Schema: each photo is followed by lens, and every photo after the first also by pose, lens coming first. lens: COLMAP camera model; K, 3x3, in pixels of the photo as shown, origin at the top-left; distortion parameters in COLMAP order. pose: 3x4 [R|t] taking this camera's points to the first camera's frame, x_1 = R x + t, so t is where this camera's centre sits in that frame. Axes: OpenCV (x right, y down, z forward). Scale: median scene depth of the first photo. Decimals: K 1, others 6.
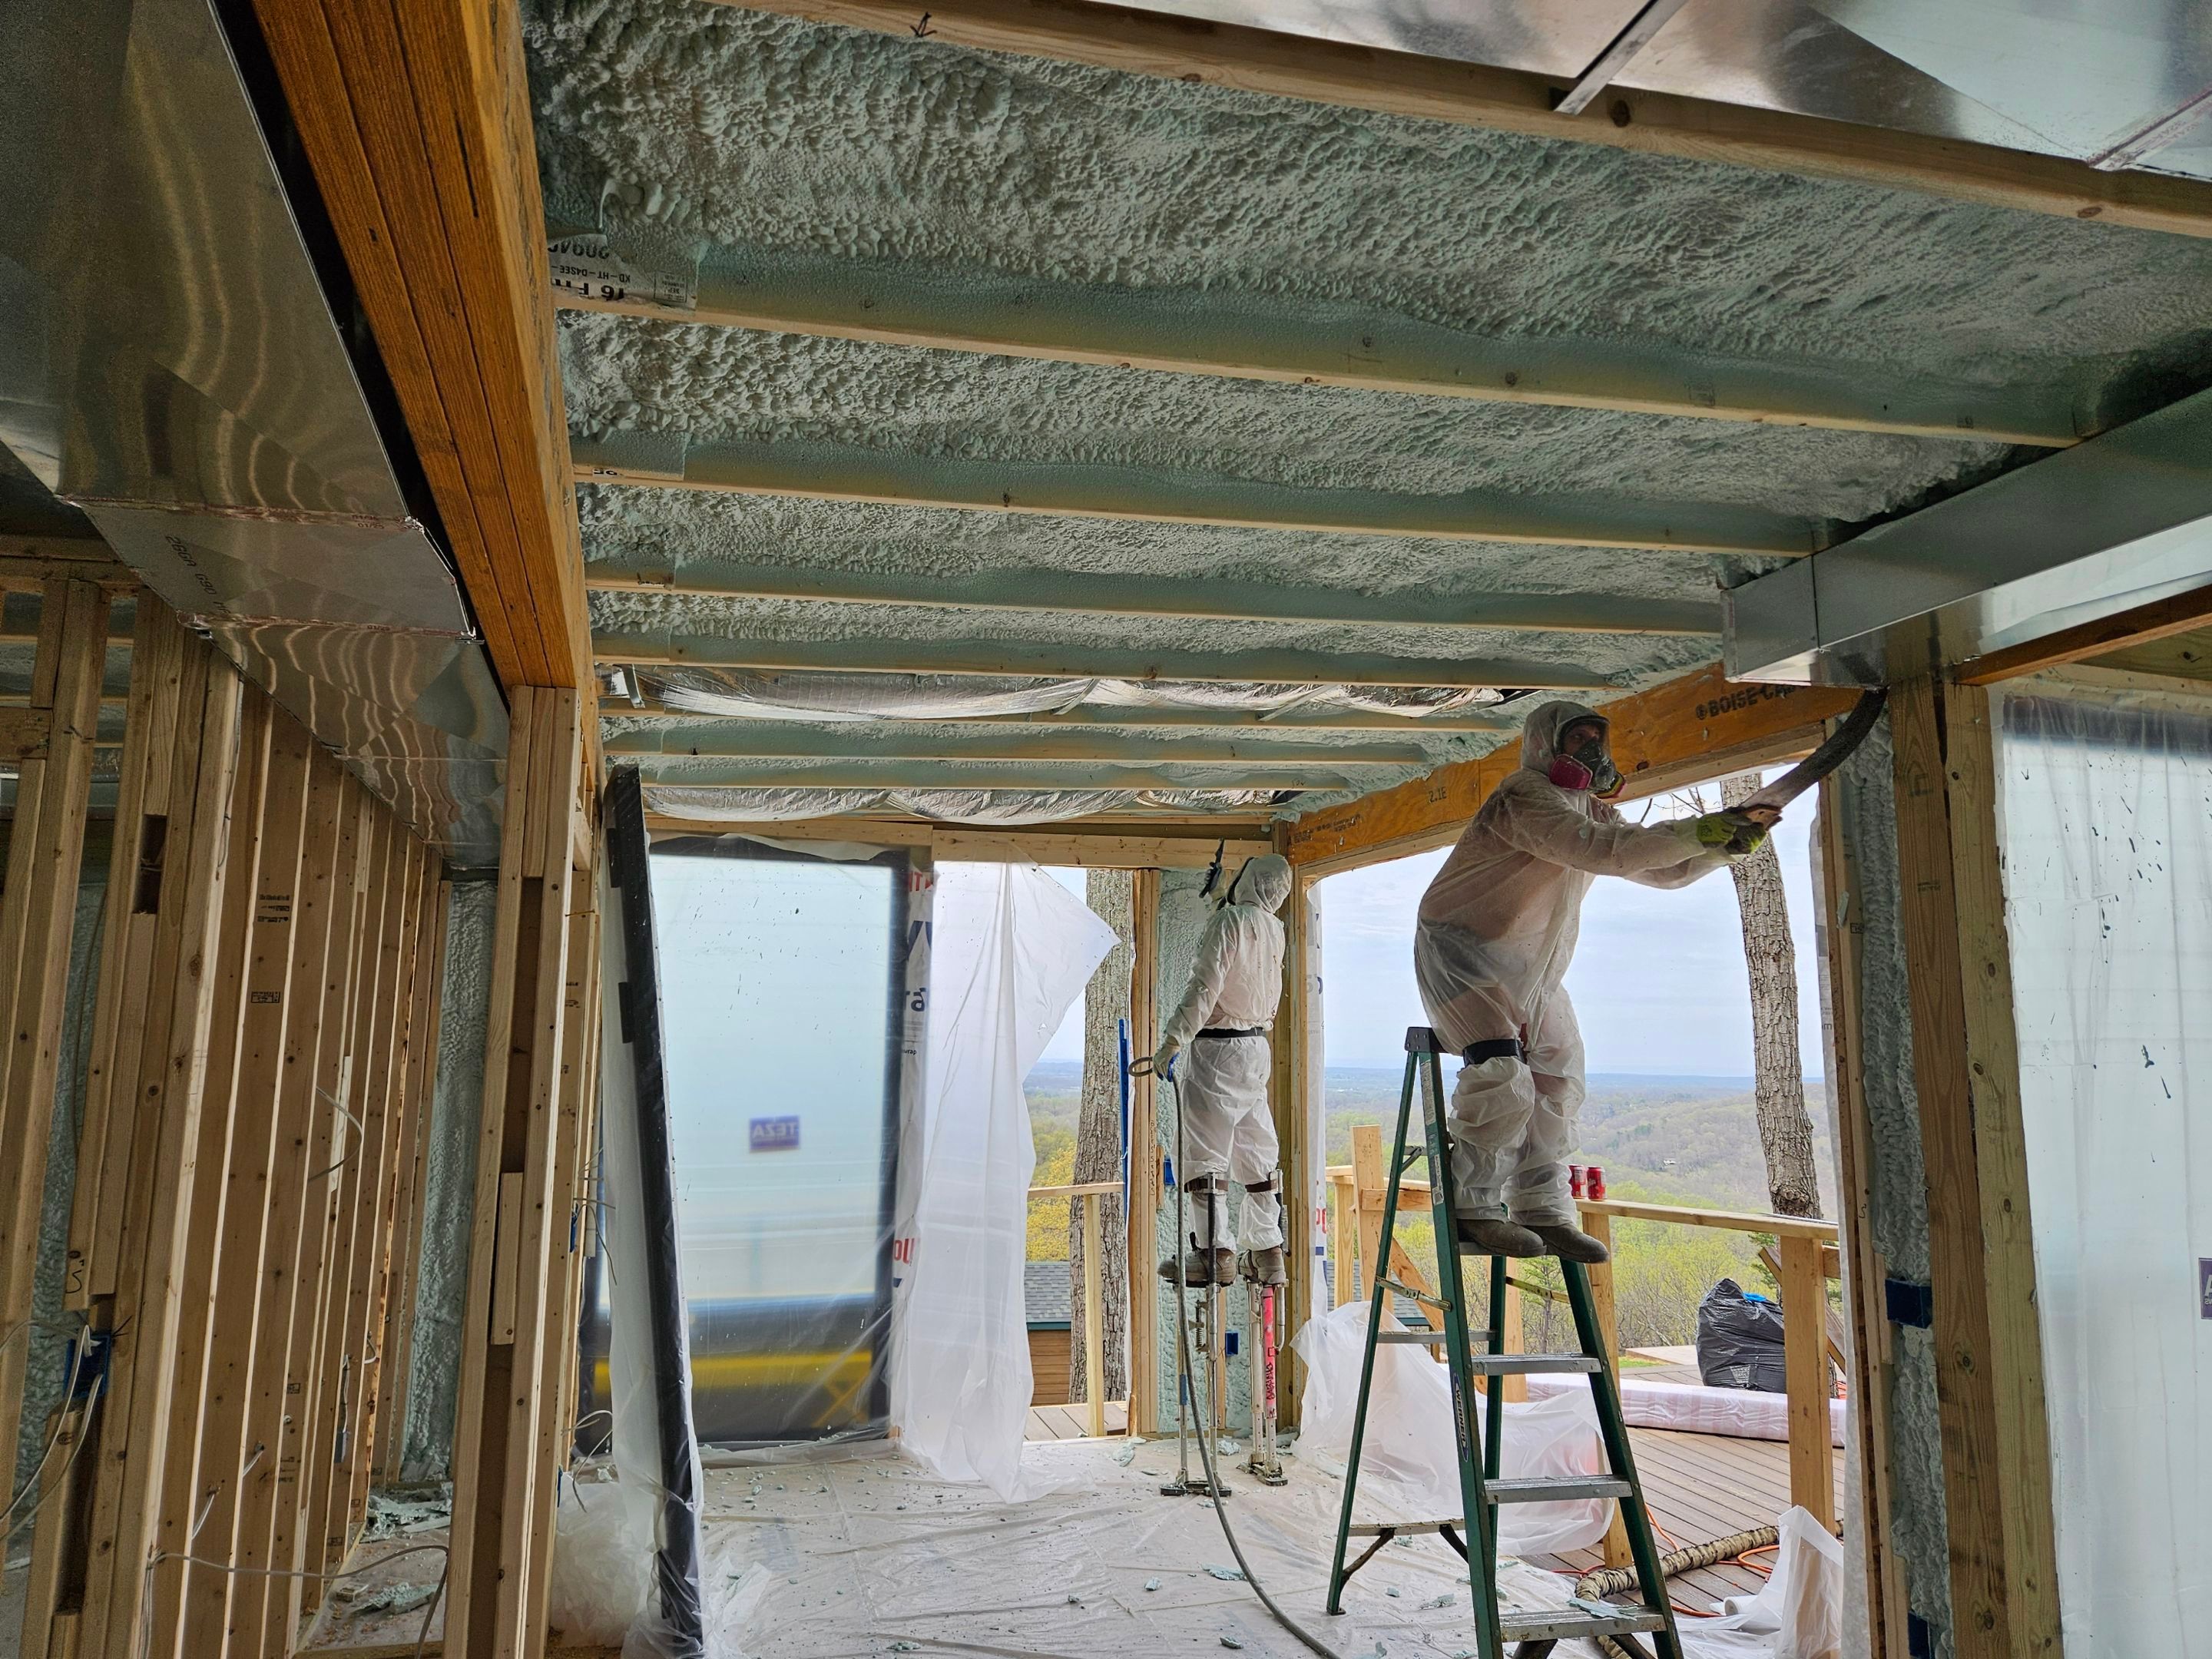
lens RADIAL K [[1500.8, 0, 1101.5], [0, 1500.8, 824.3], [0, 0, 1]] dist [0.084245, -0.081928]
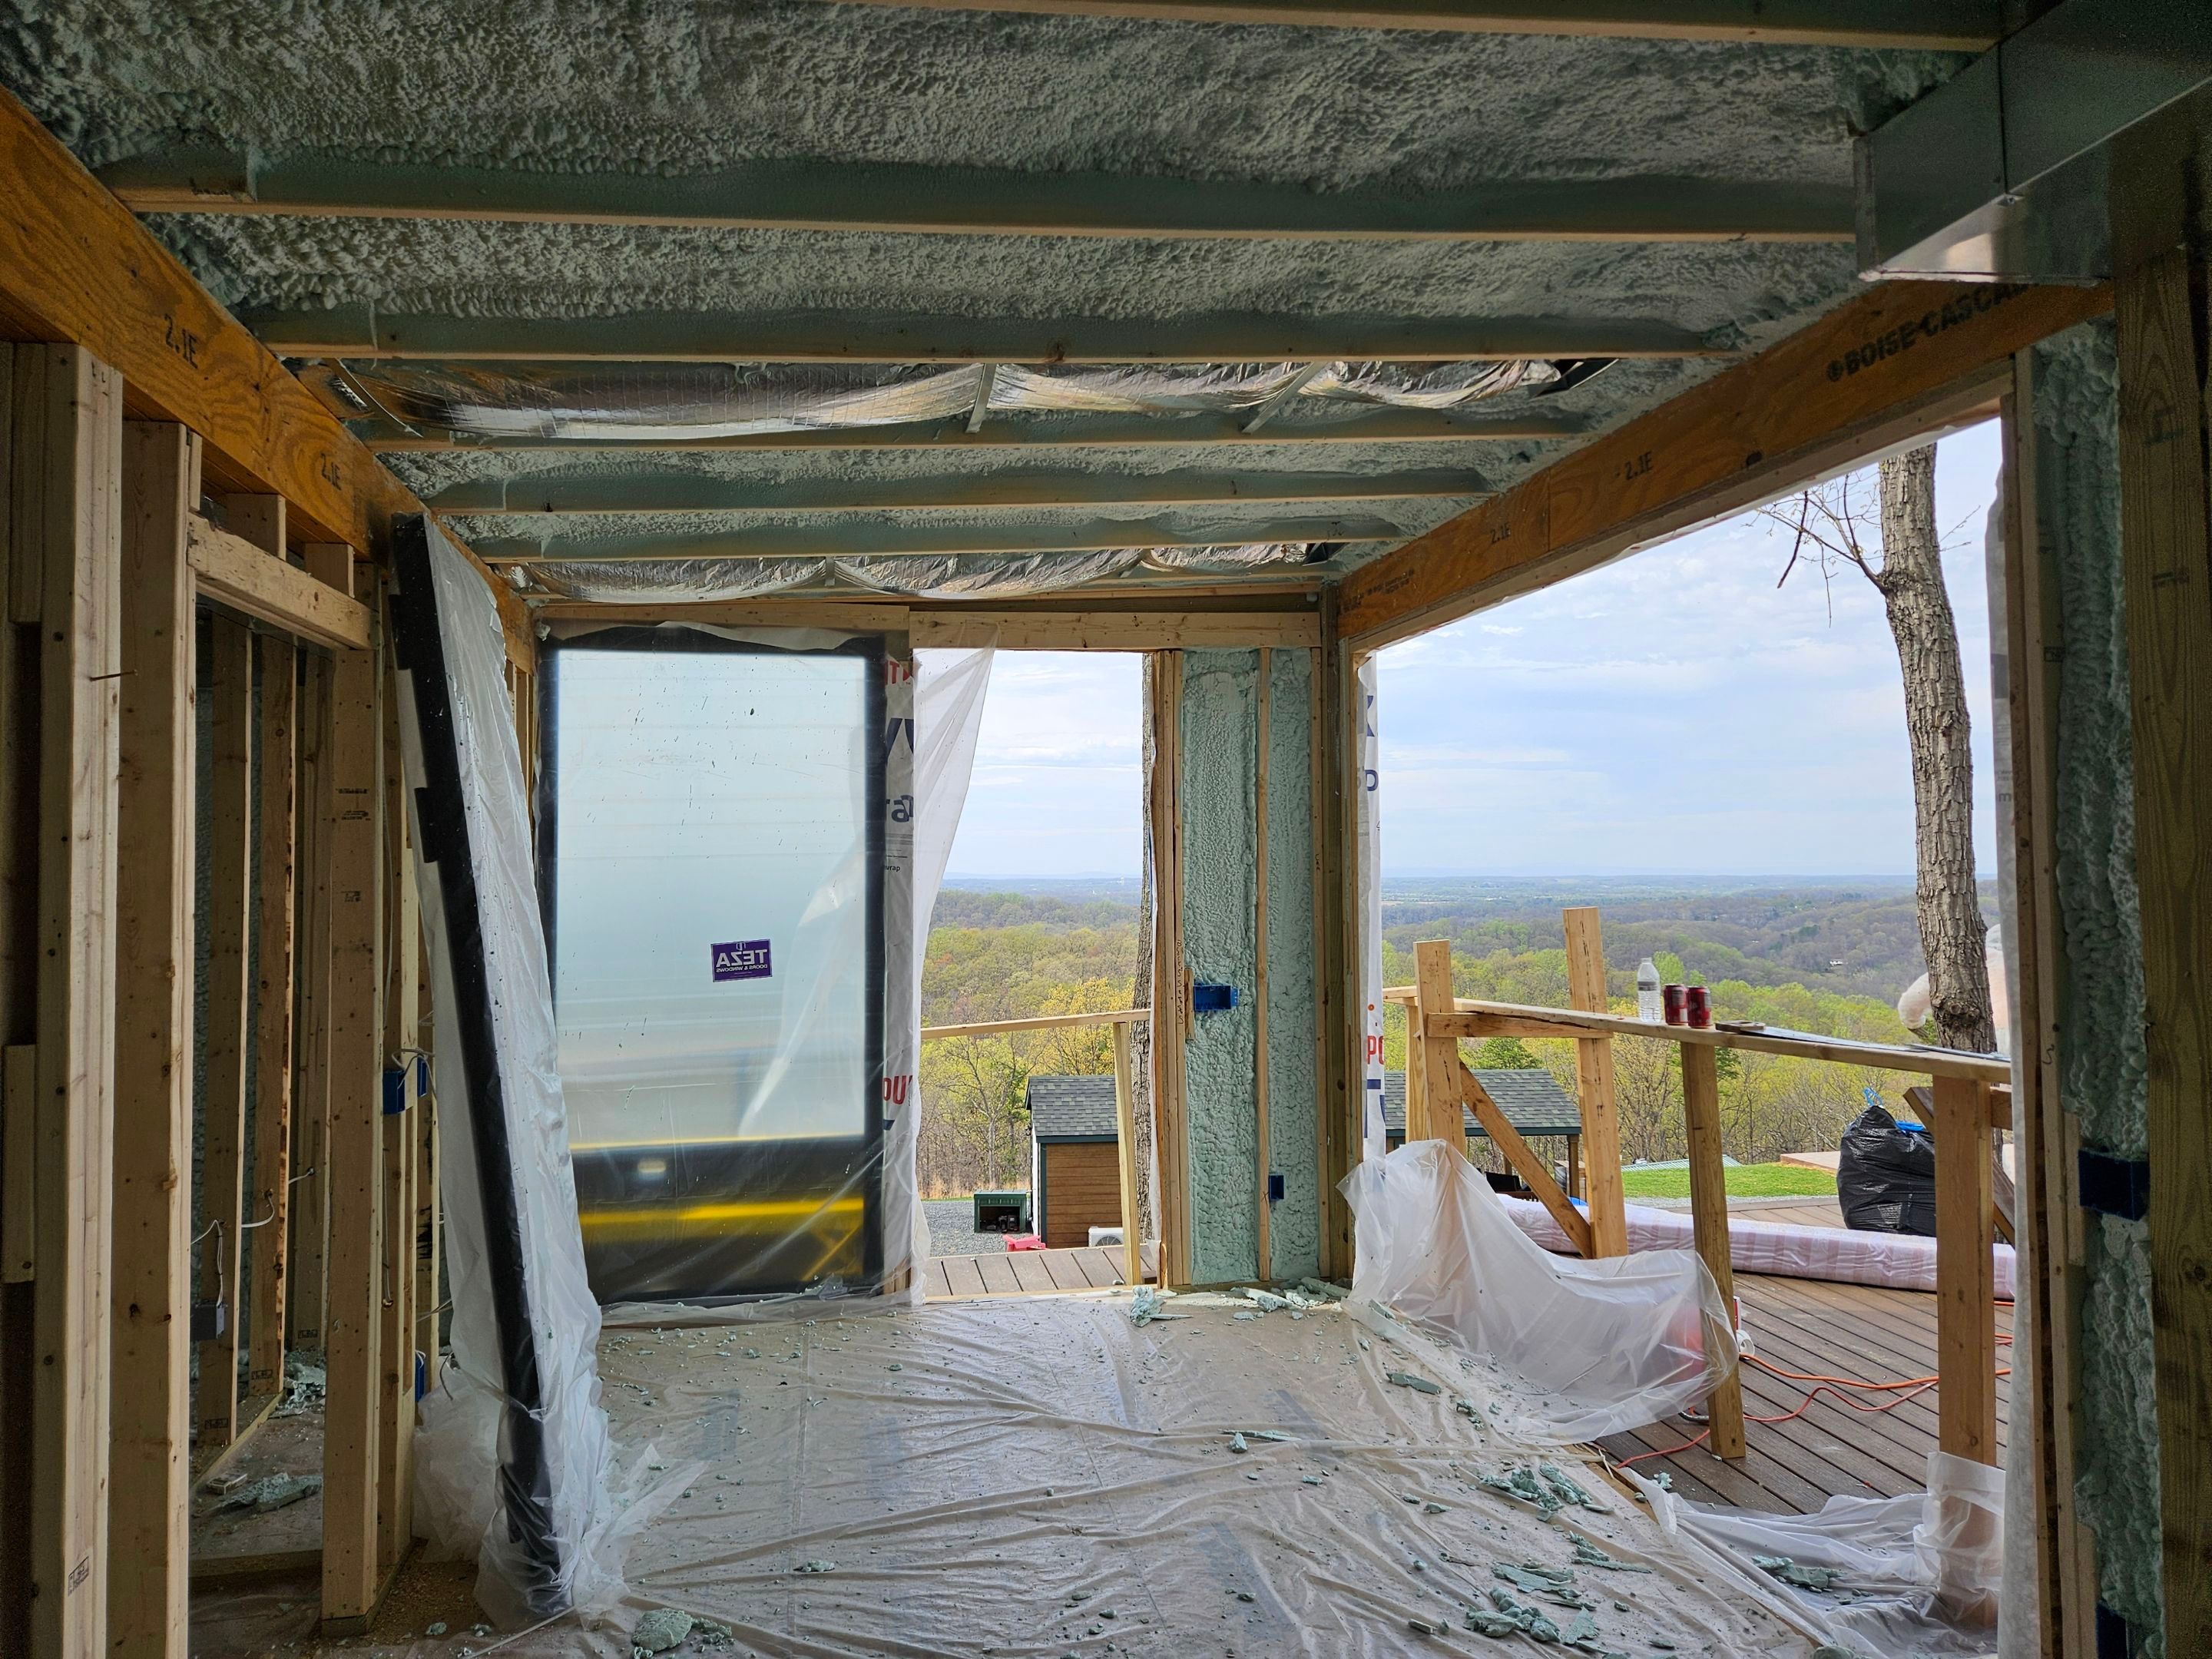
lens RADIAL K [[1472.5, 0, 1112.5], [0, 1472.5, 807.4], [0, 0, 1]] dist [0.082093, -0.069429]
pose [[0.994818, -0.026790, -0.098077, 0.078957], [0.037282, 0.993586, 0.106758, 0.028152], [0.094588, -0.109861, 0.989436, 0.160946]]
